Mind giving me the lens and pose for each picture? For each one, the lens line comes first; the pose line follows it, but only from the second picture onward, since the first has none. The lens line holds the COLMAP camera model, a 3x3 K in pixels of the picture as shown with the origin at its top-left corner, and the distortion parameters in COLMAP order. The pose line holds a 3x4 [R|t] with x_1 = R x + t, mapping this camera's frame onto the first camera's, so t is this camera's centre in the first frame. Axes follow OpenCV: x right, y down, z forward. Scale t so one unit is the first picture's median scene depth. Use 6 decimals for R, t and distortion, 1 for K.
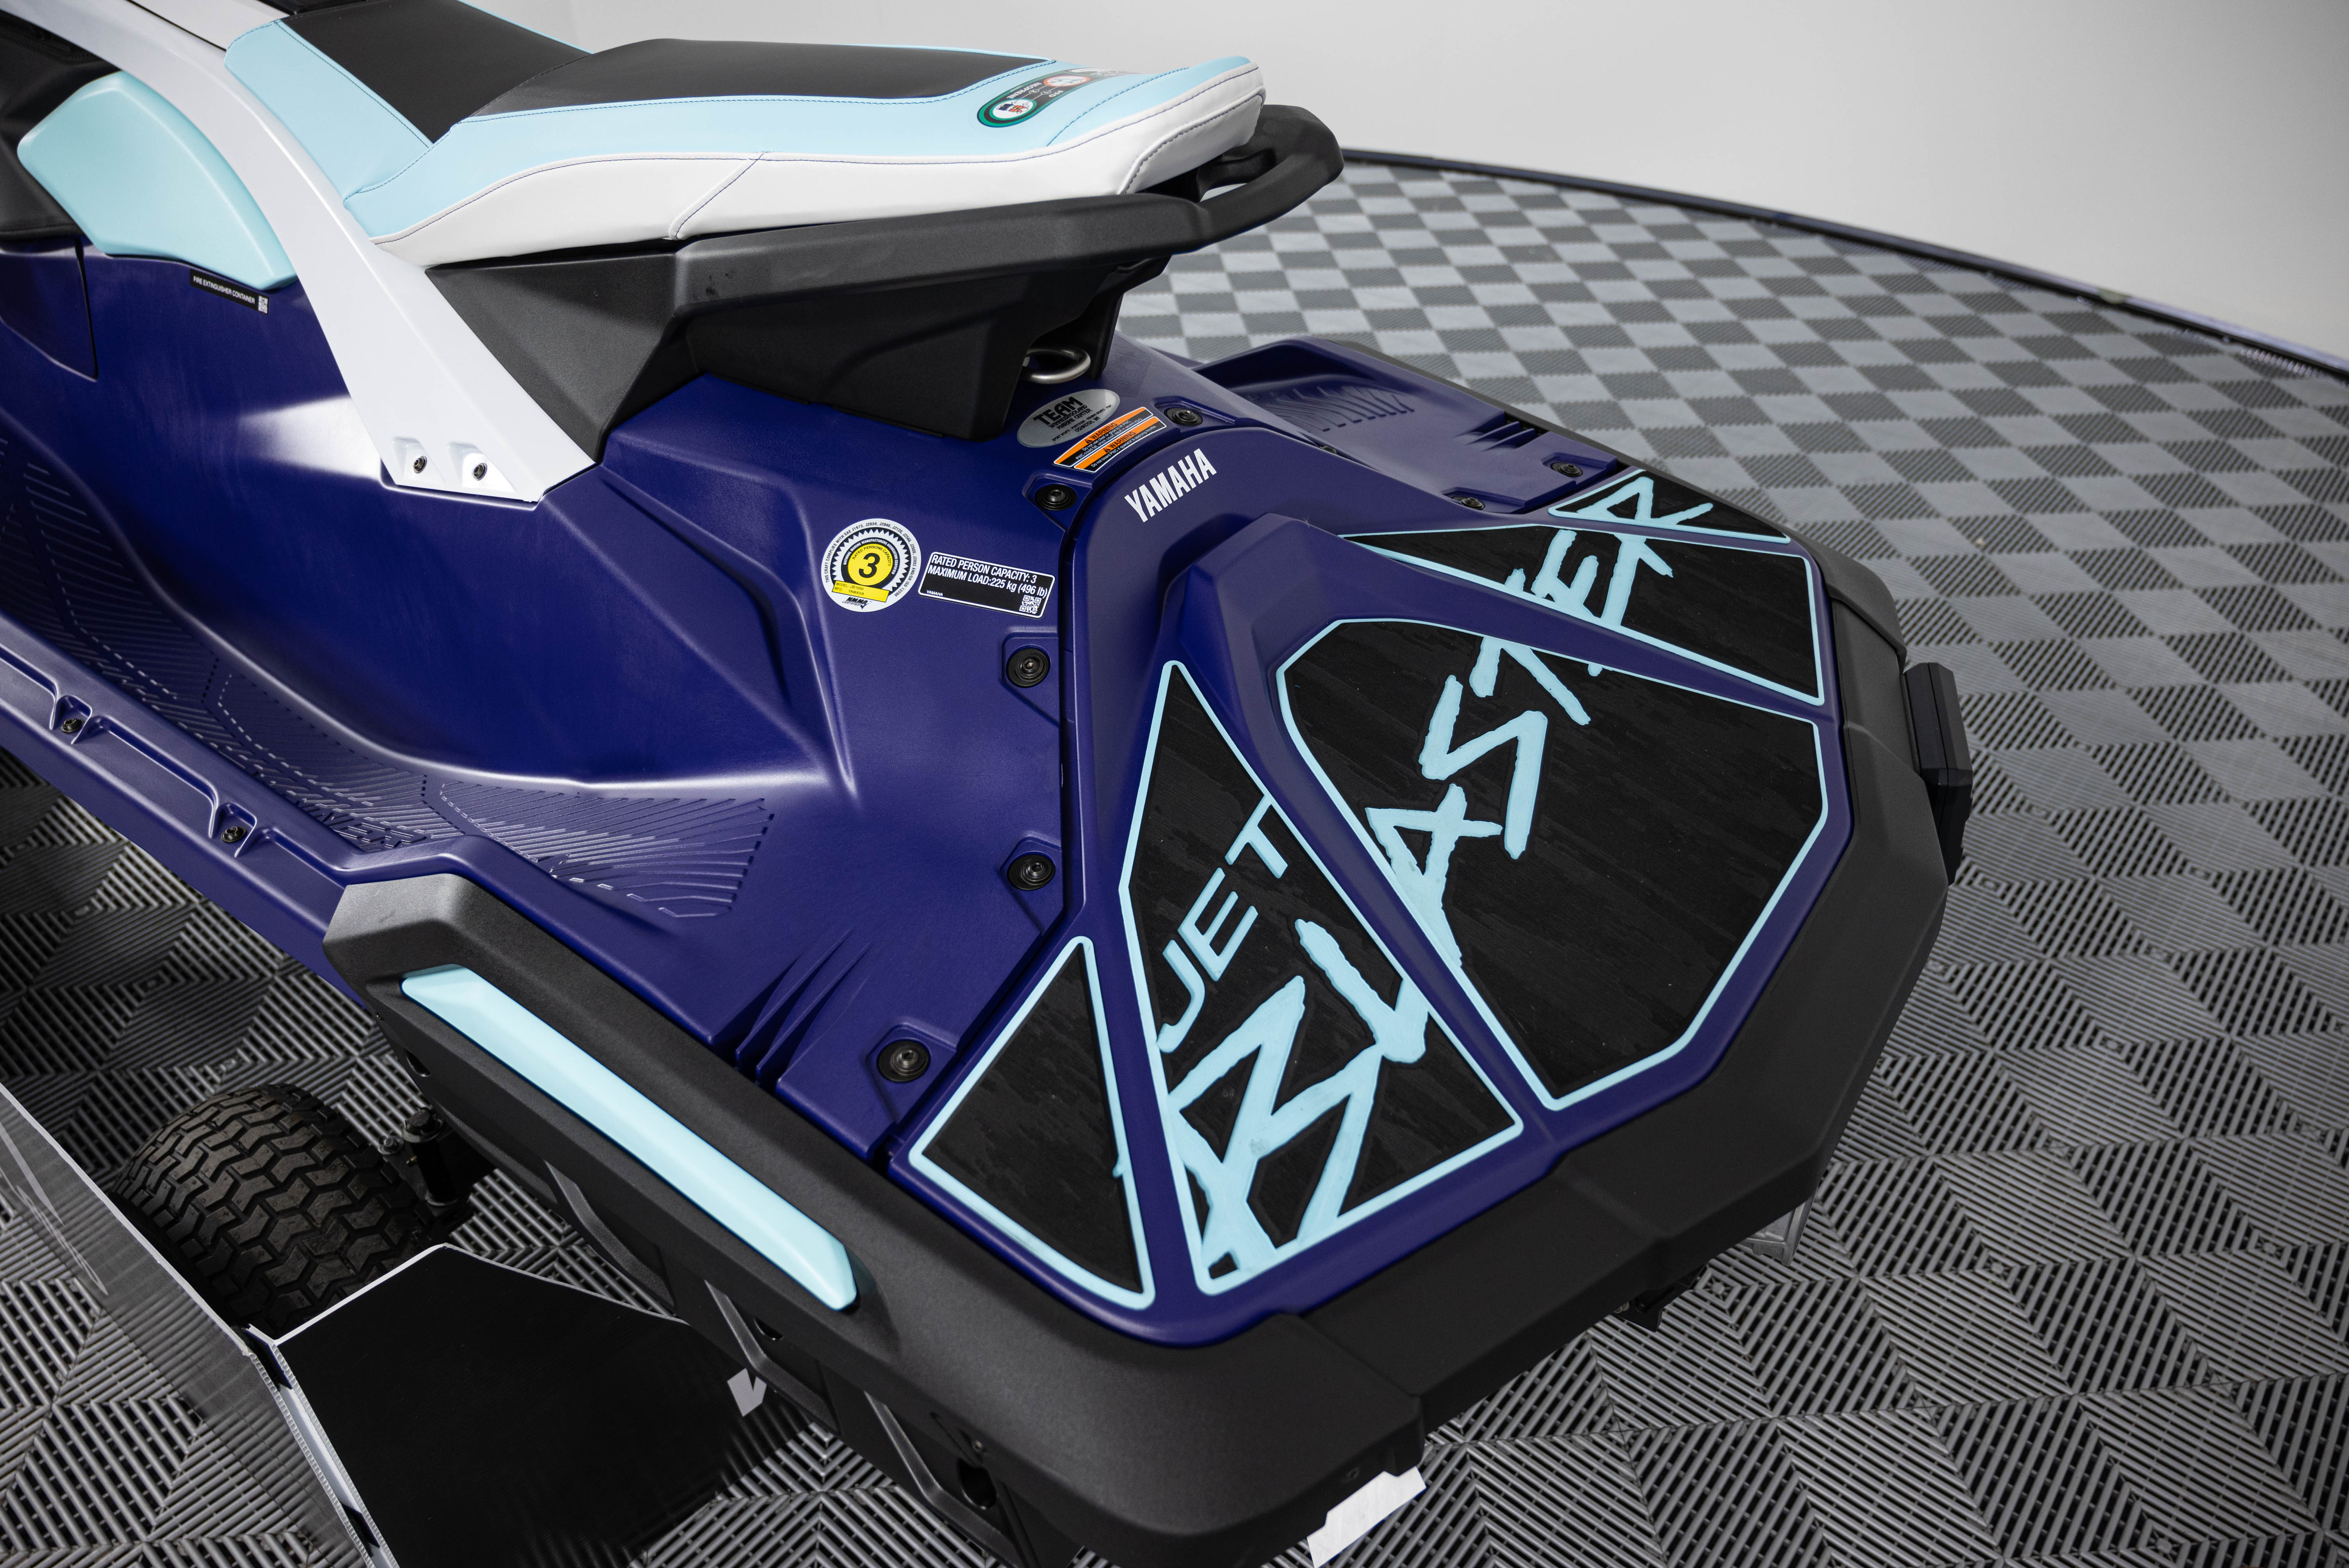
lens RADIAL K [[1585.2, 0, 1176.2], [0, 1585.2, 787.4], [0, 0, 1]] dist [-0.009002, -0.000738]
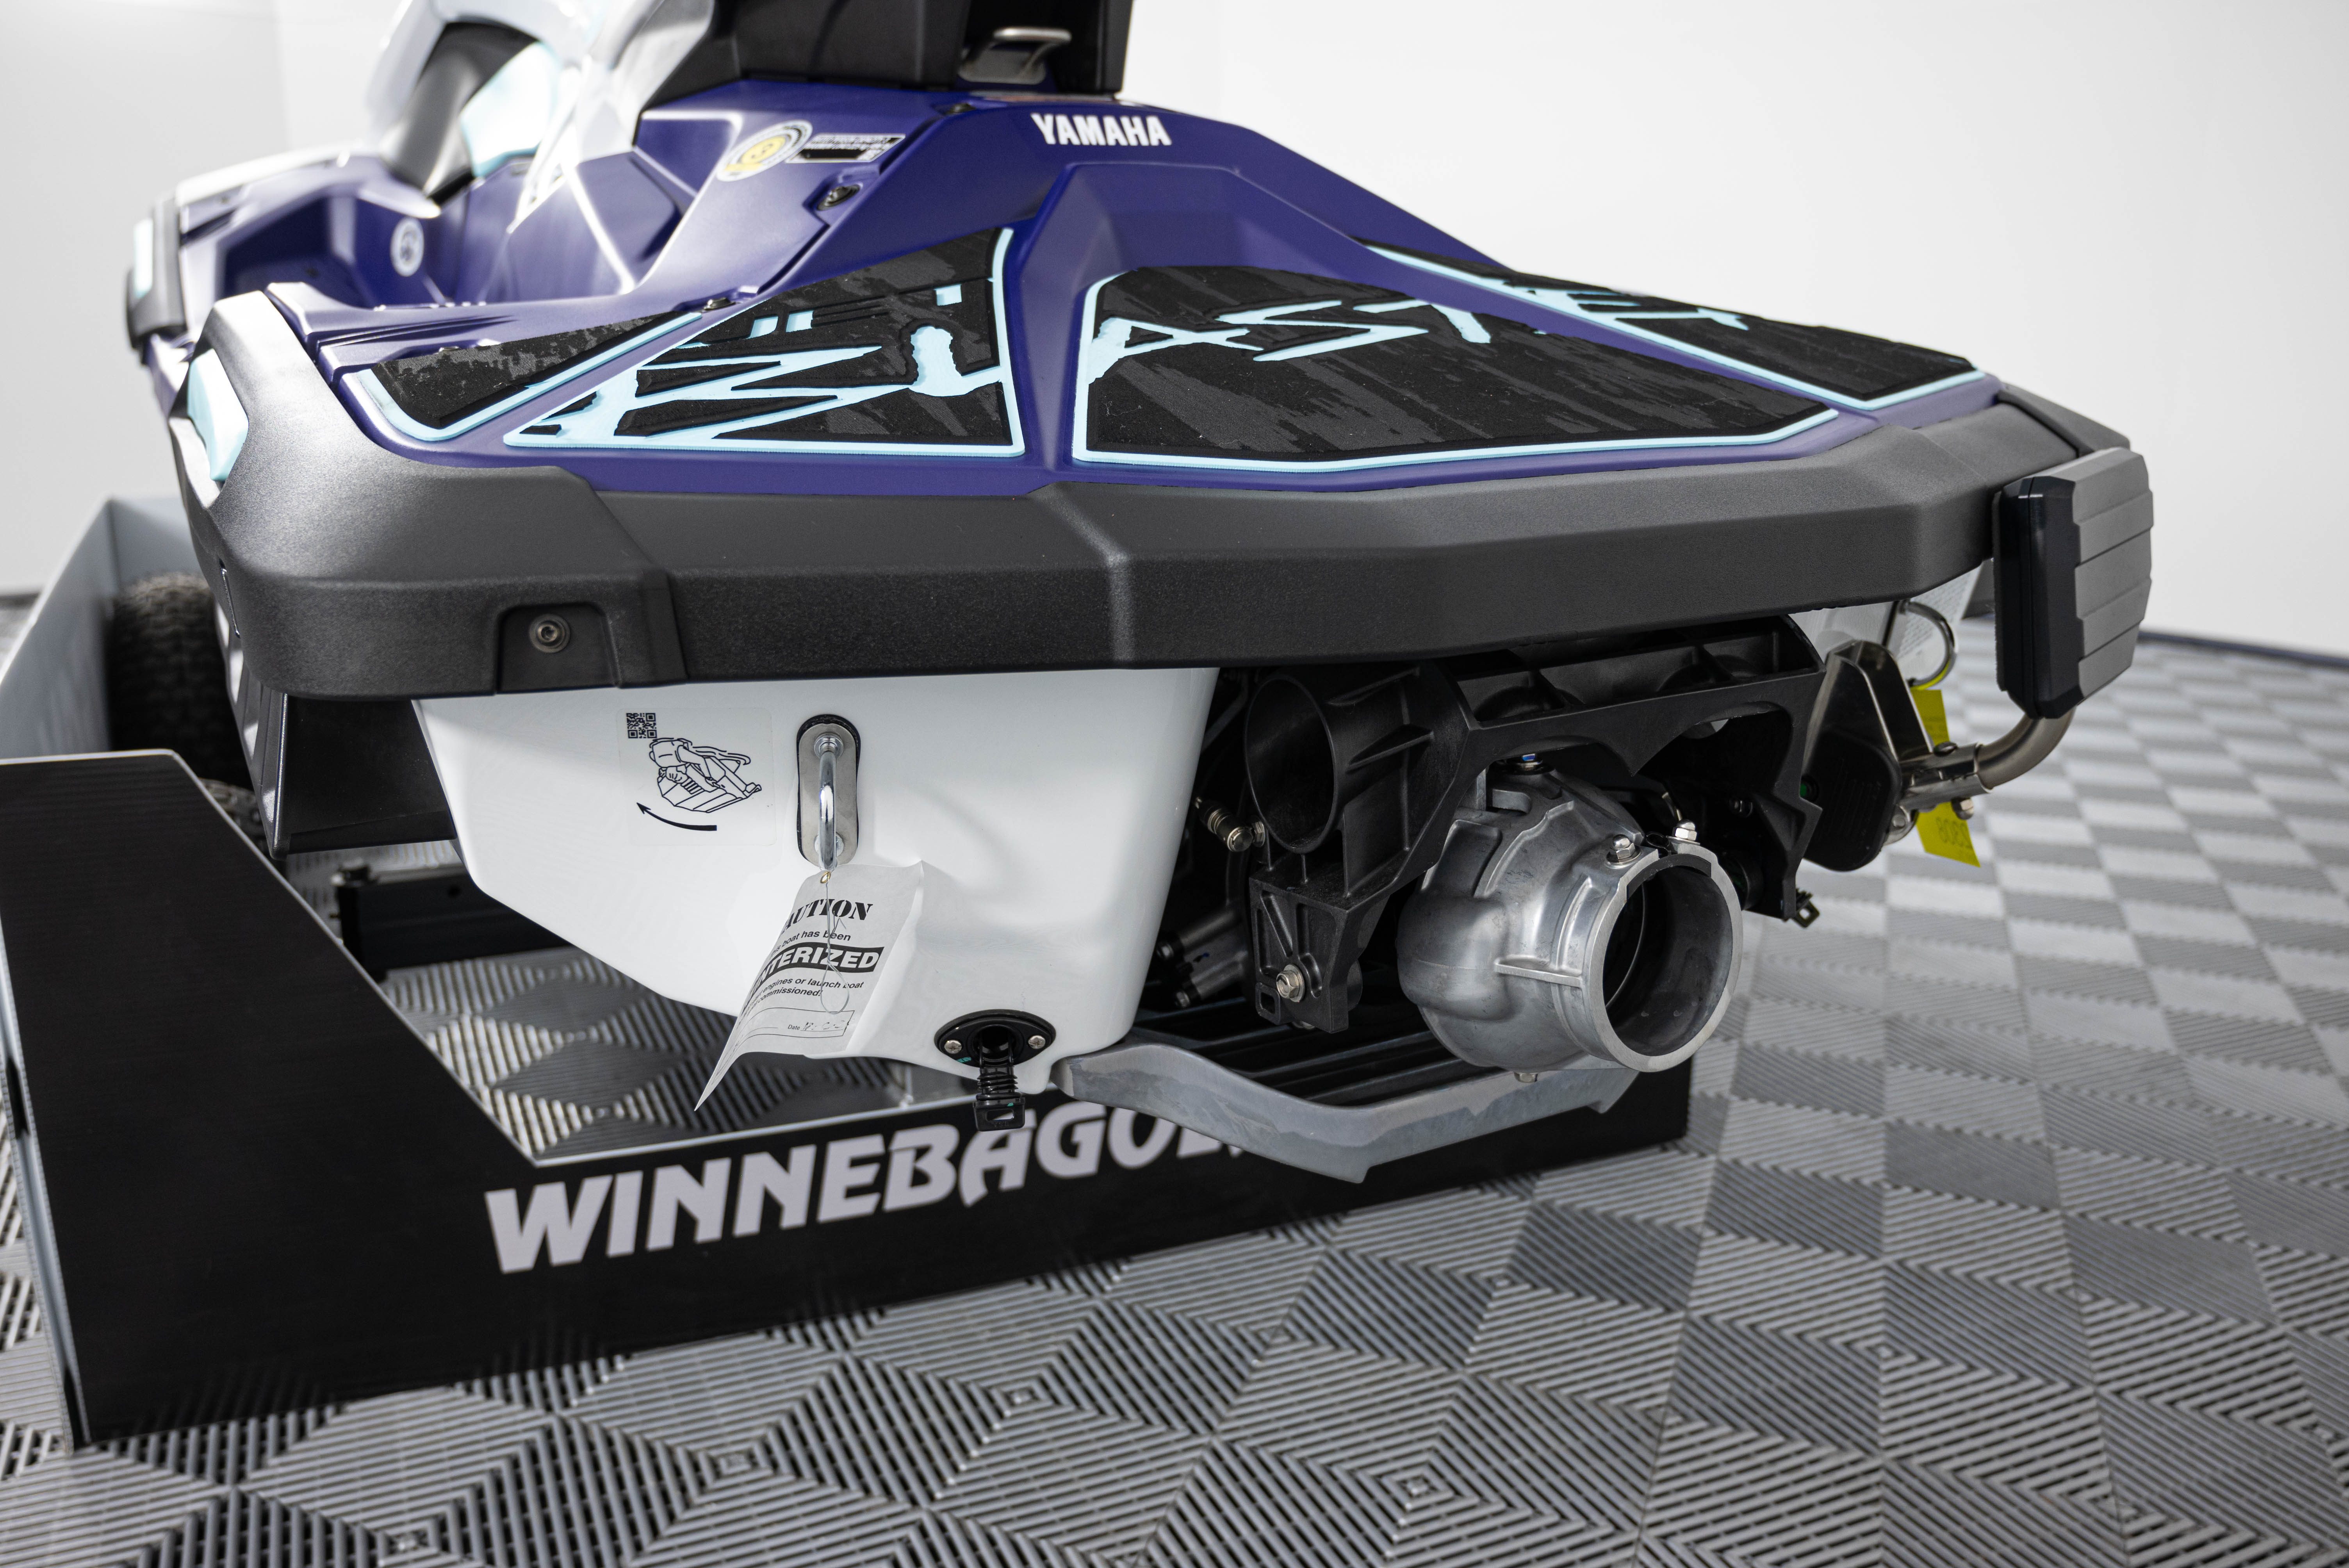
lens RADIAL K [[1854.2, 0, 1182.3], [0, 1854.2, 793.4], [0, 0, 1]] dist [0.001373, -0.000944]
pose [[0.904300, 0.123222, -0.408727, 0.556554], [-0.265249, 0.912373, -0.311799, 0.509196], [0.334491, 0.390375, 0.857743, 0.269215]]
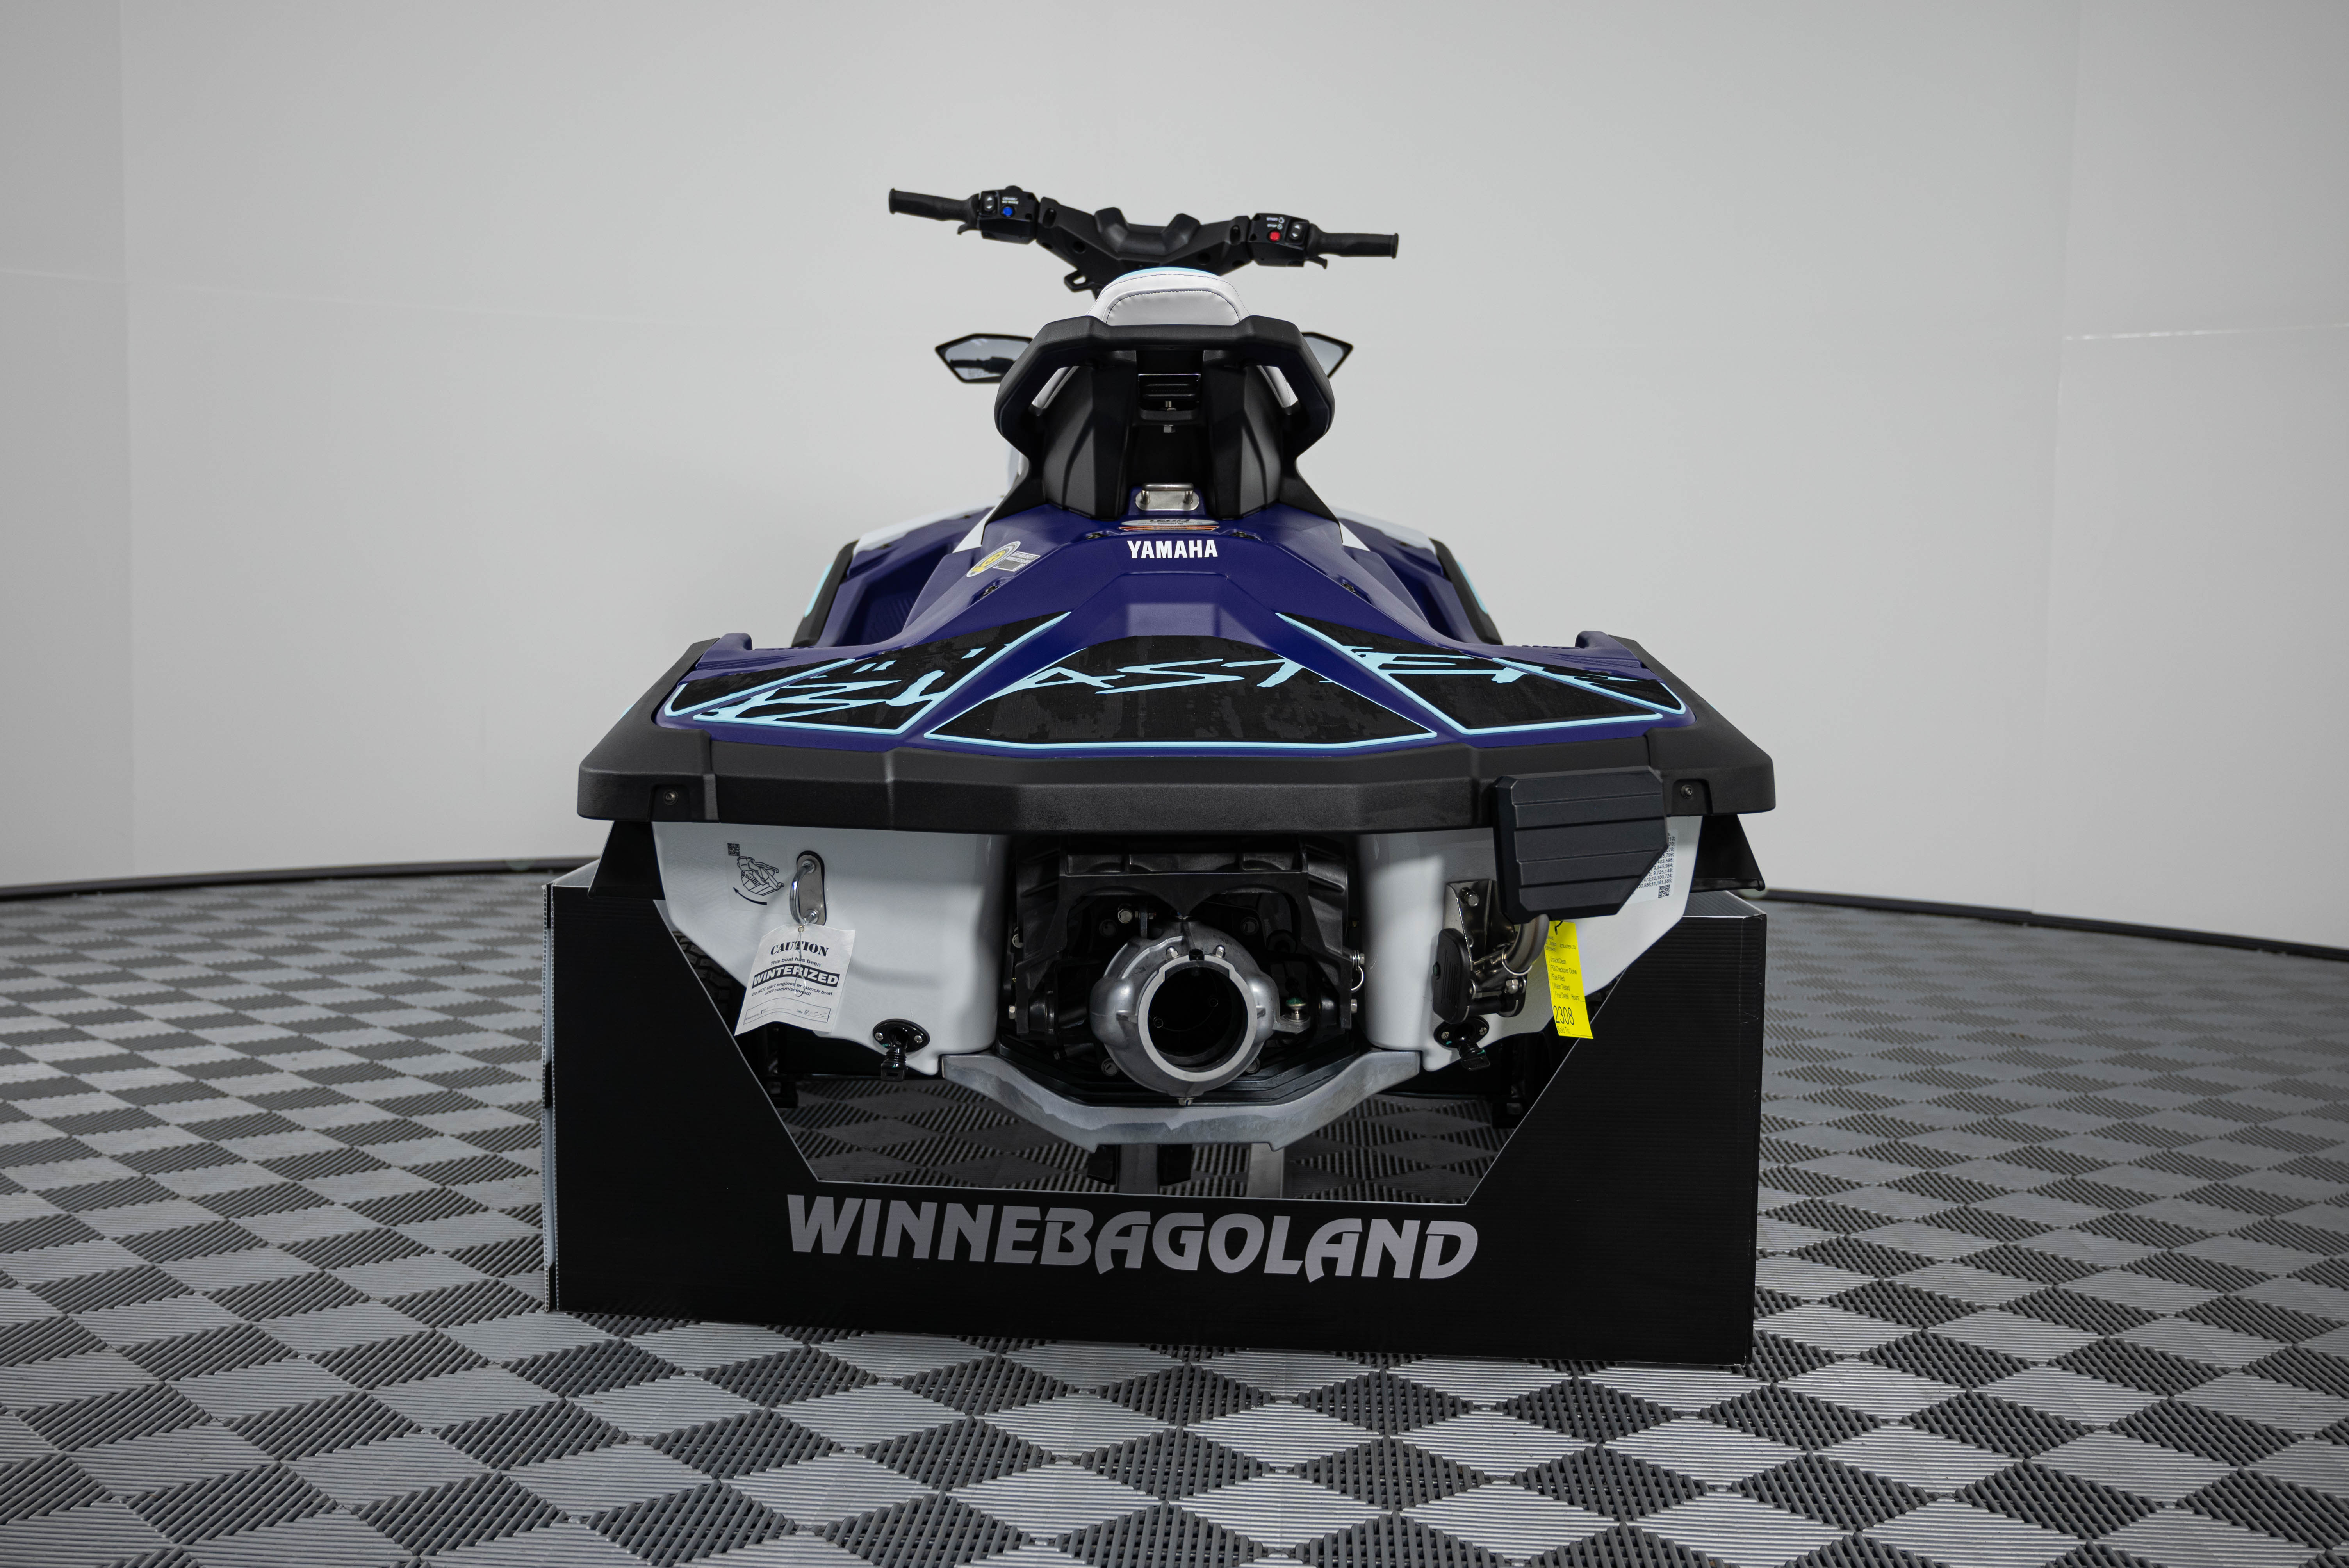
lens RADIAL K [[2478.4, 0, 1161.6], [0, 2478.4, 797.7], [0, 0, 1]] dist [0.027810, 0.000000]
pose [[0.609667, 0.092587, -0.787232, 1.951848], [-0.490845, 0.823925, -0.283230, 0.697309], [0.622397, 0.559084, 0.547766, -0.142166]]
